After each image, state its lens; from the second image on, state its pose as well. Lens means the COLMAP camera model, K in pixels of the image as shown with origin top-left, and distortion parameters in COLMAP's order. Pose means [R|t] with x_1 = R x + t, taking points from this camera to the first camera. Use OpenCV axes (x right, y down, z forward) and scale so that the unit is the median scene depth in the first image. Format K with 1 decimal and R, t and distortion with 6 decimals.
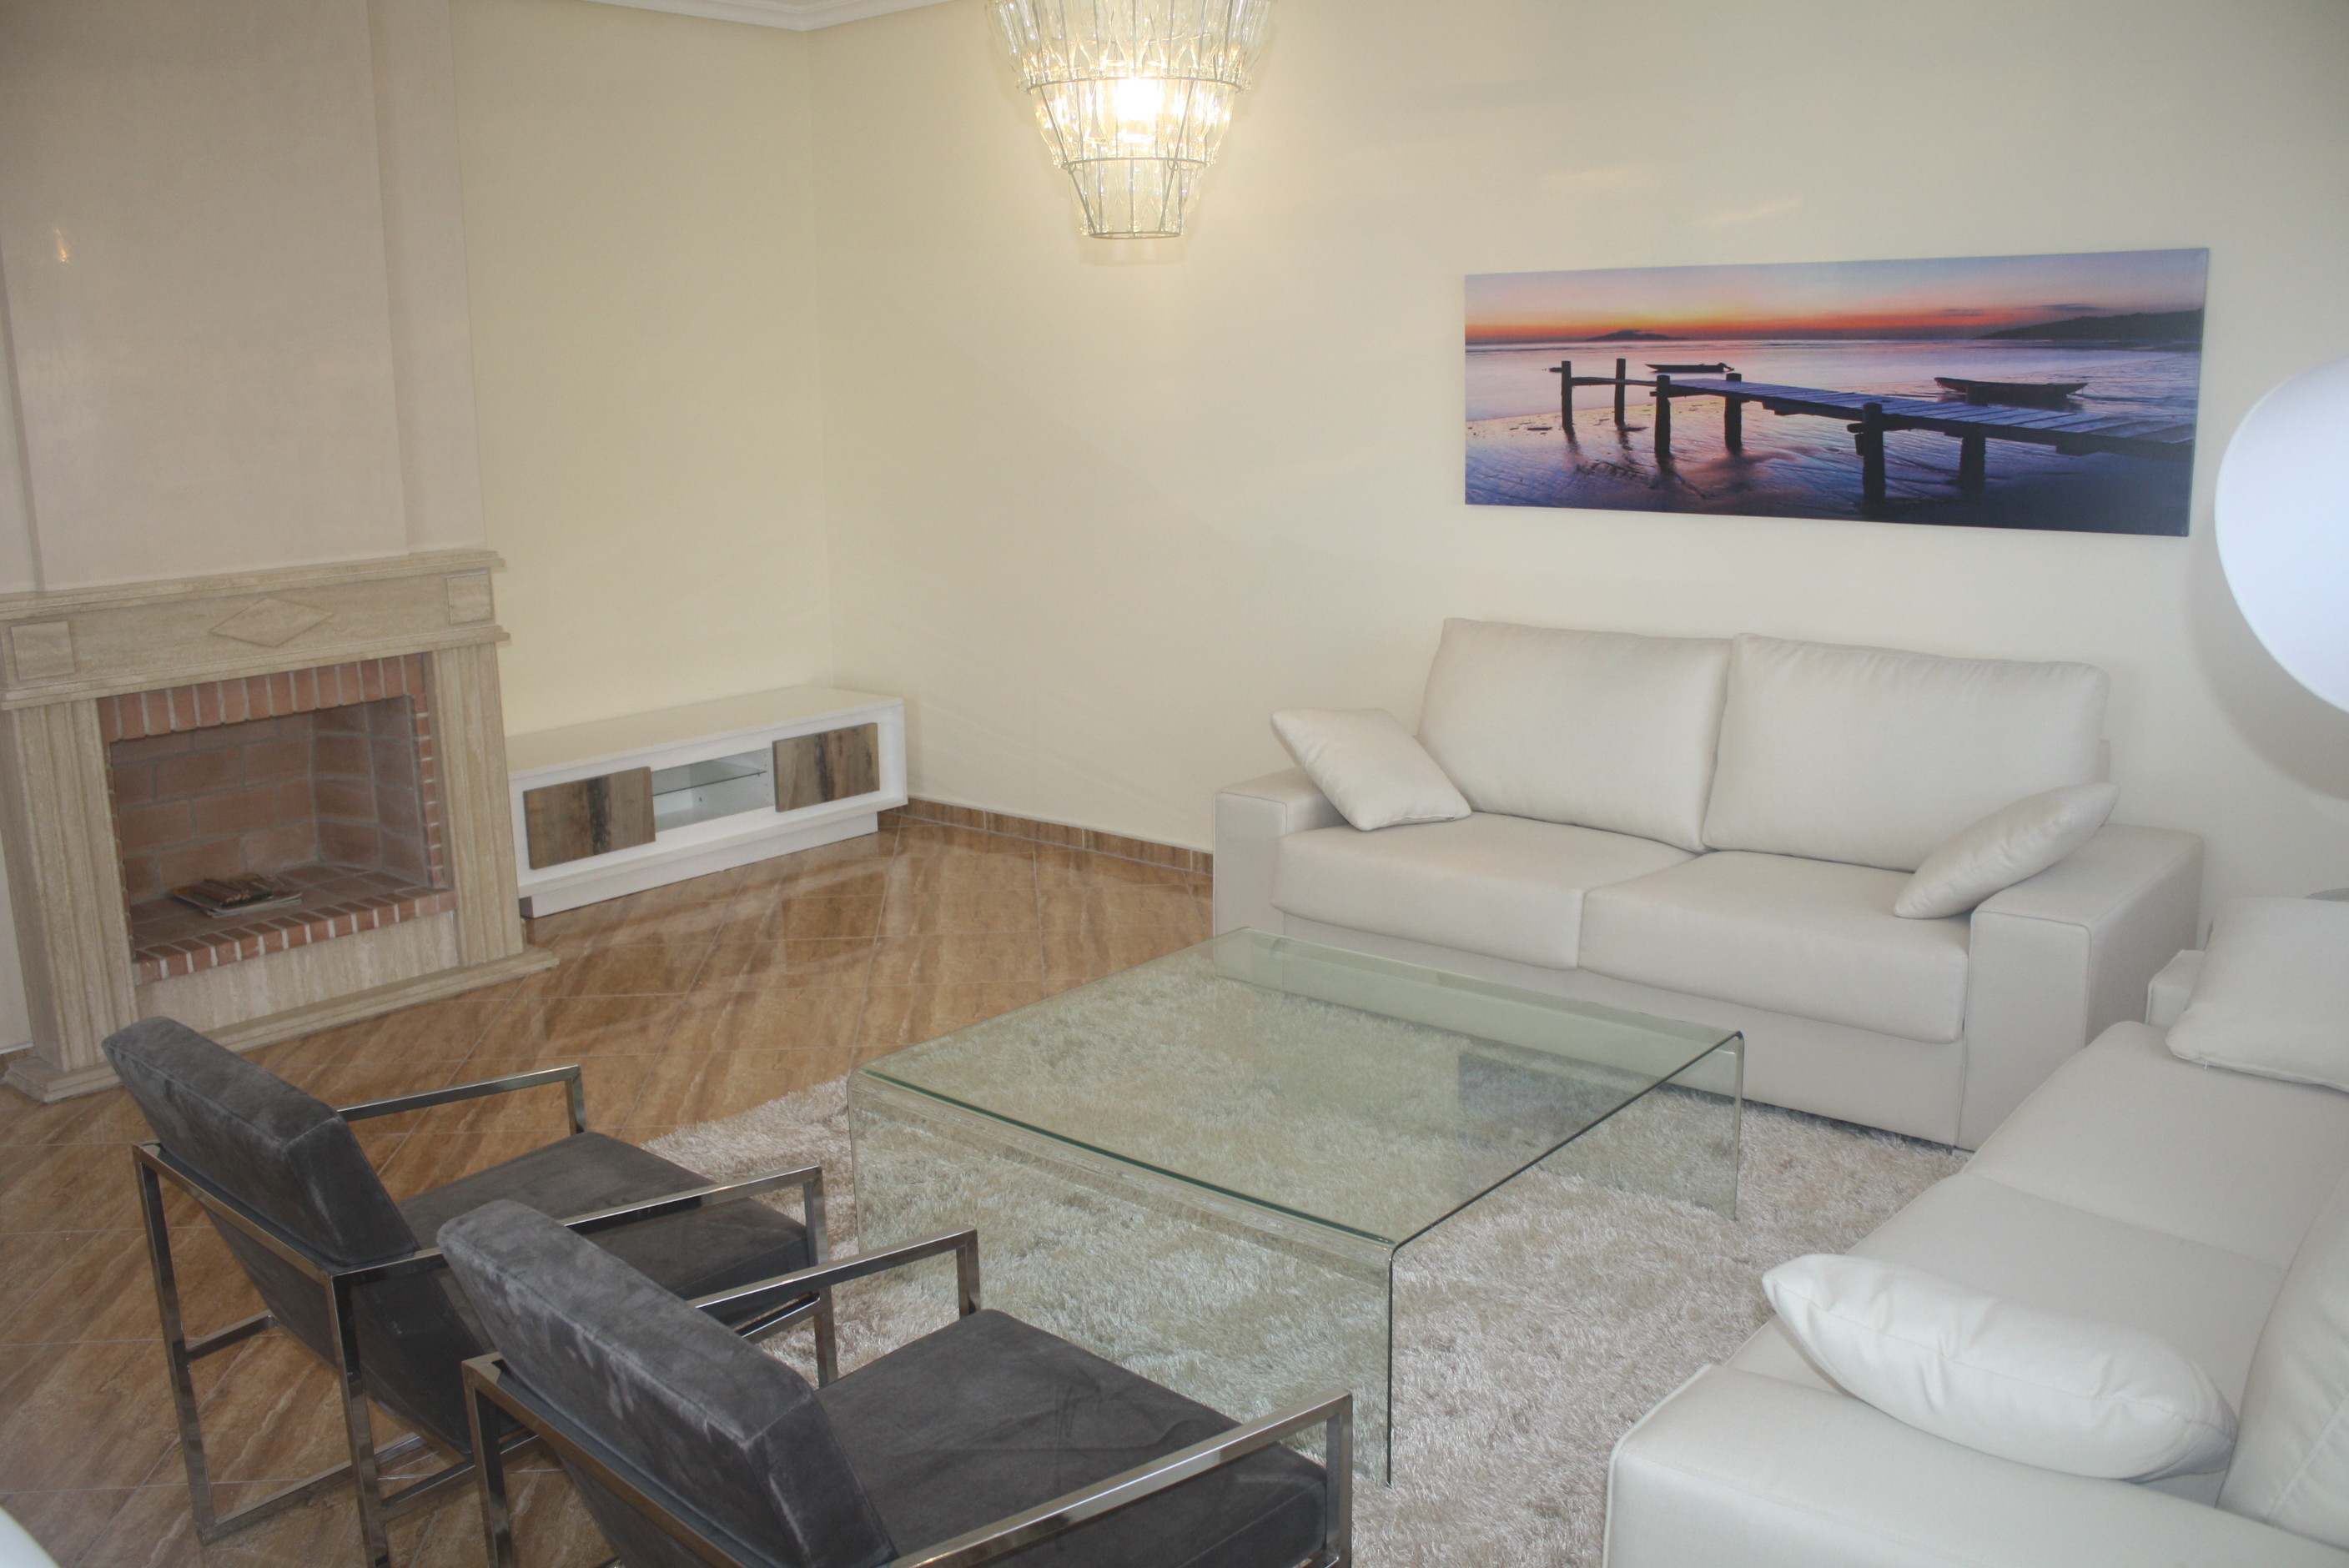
lens RADIAL K [[1970.8, 0, 1172.9], [0, 1970.8, 785.1], [0, 0, 1]] dist [-0.054202, -0.005404]
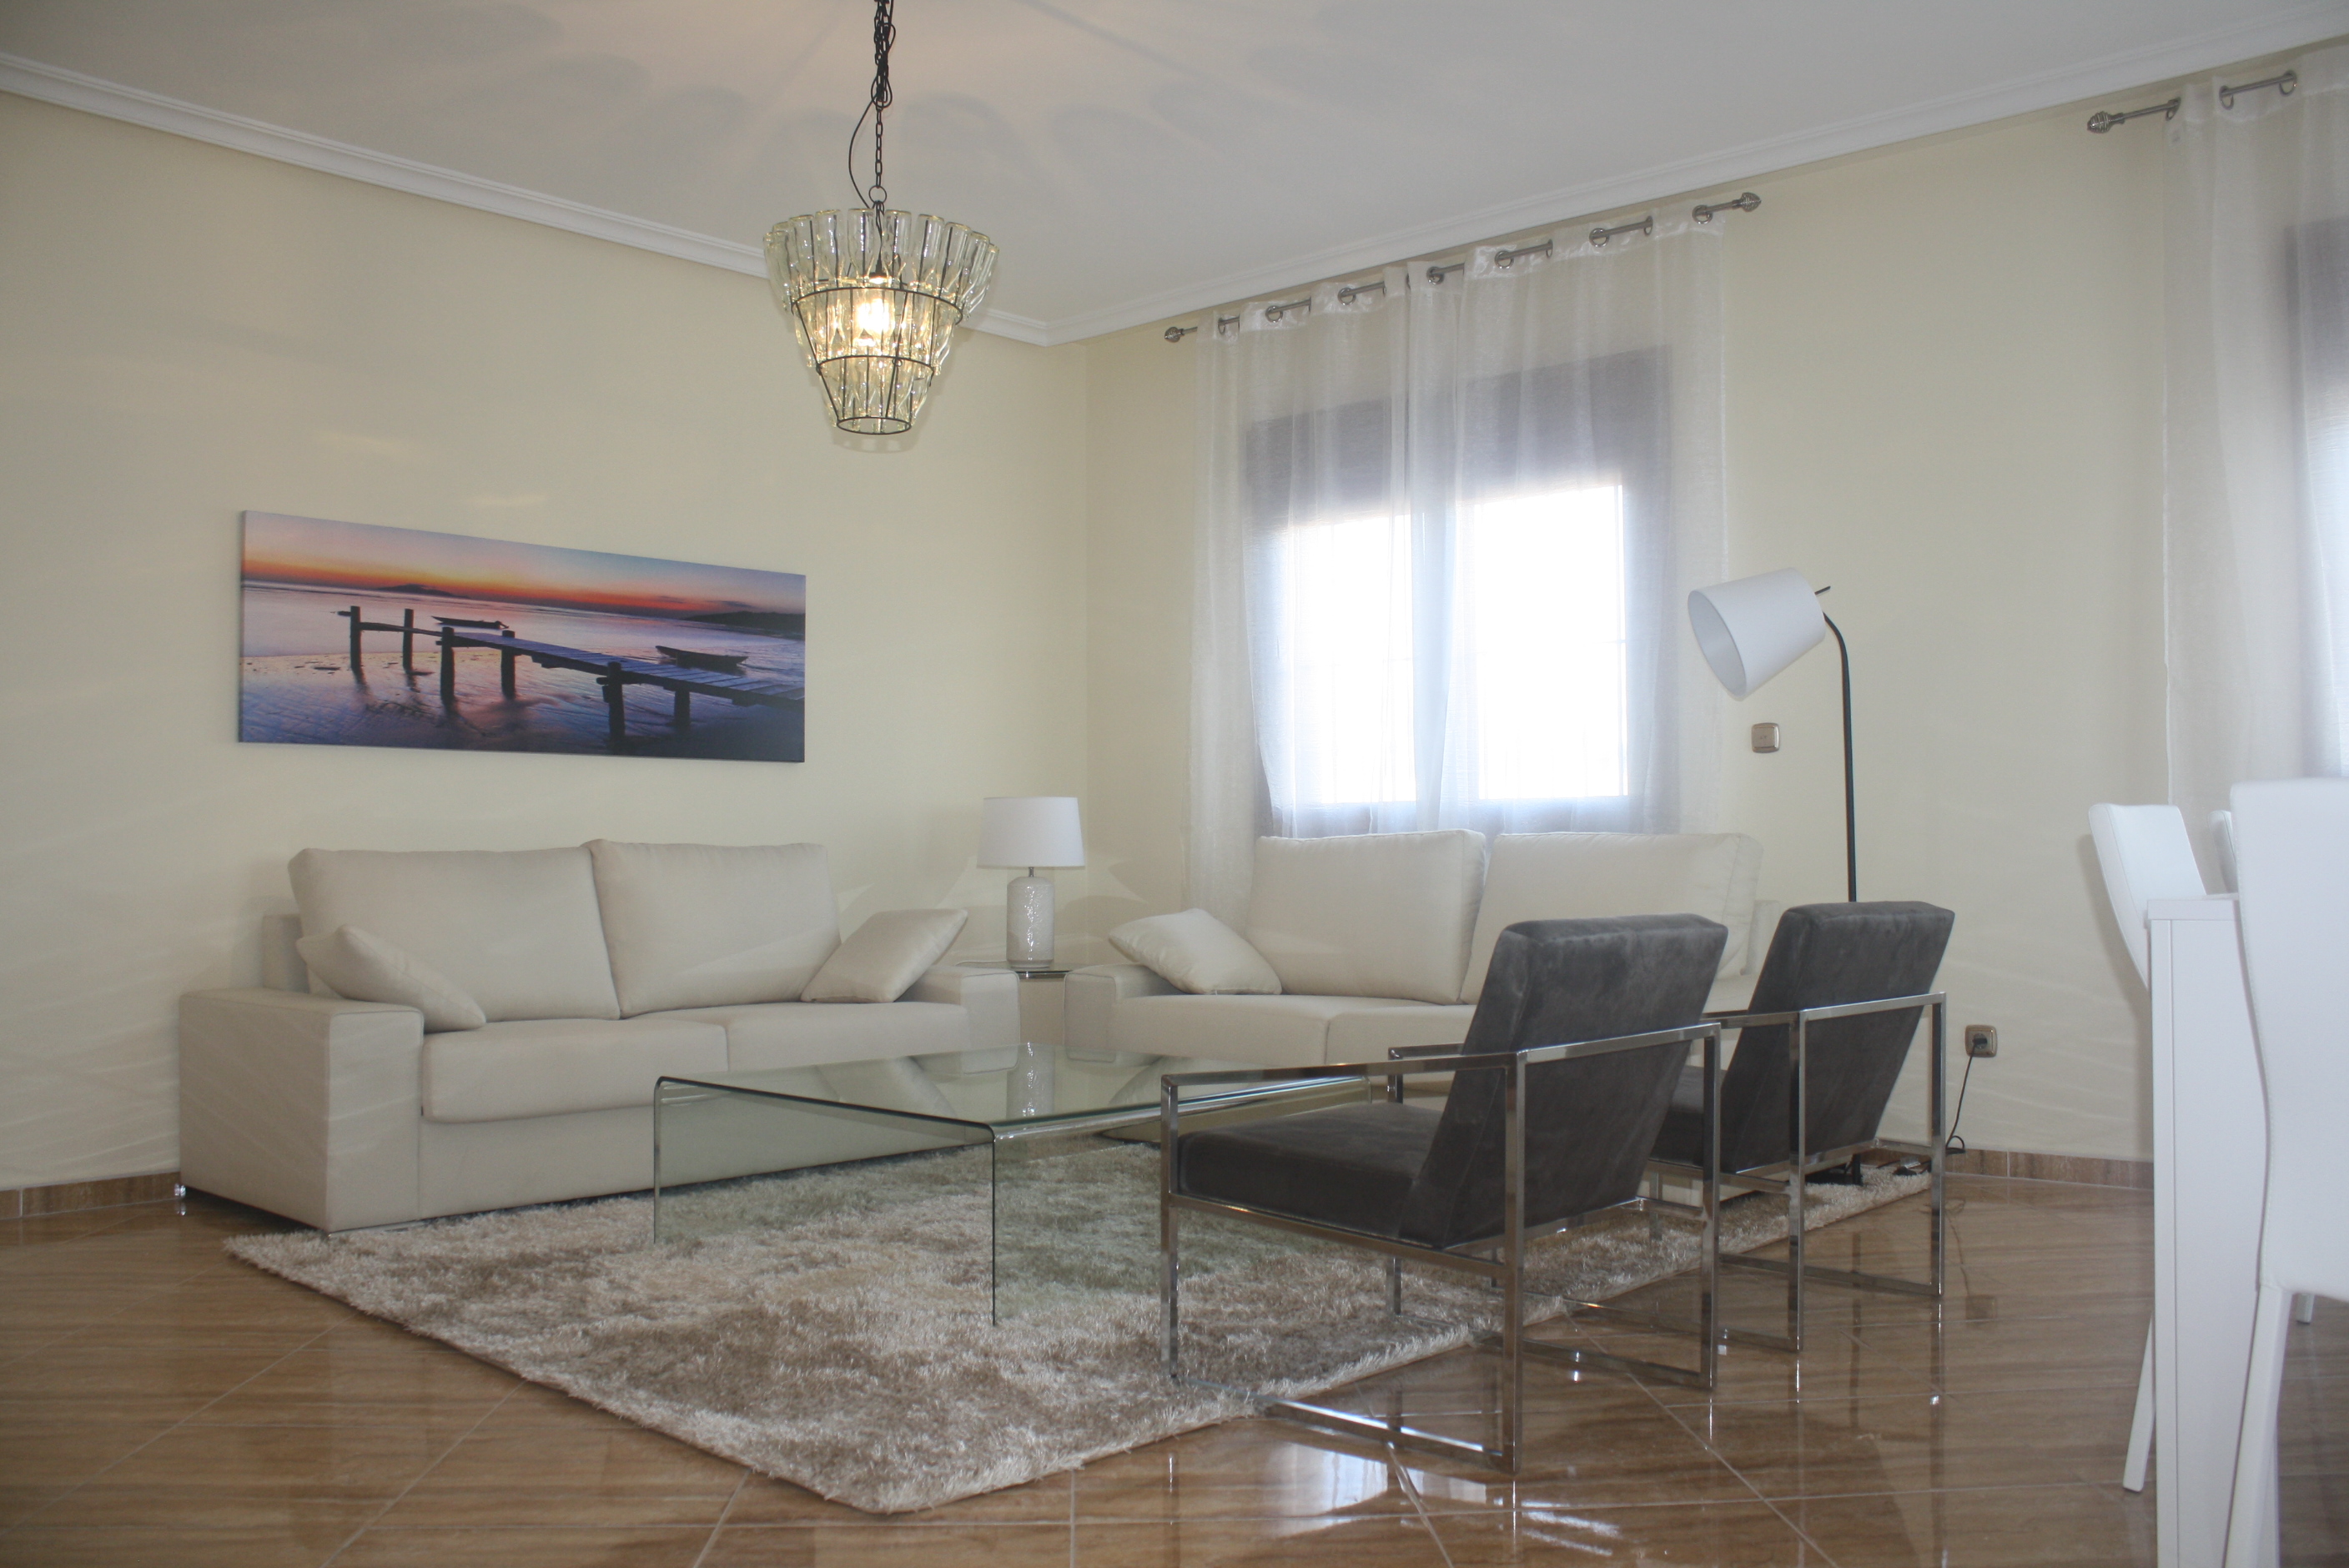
lens RADIAL K [[1970.8, 0, 1174.7], [0, 1970.8, 788.0], [0, 0, 1]] dist [-0.054202, -0.005404]
pose [[0.060672, 0.047659, 0.997019, -0.843205], [0.219359, 0.973804, -0.059898, 0.039812], [-0.973756, 0.222340, 0.048628, 0.561208]]
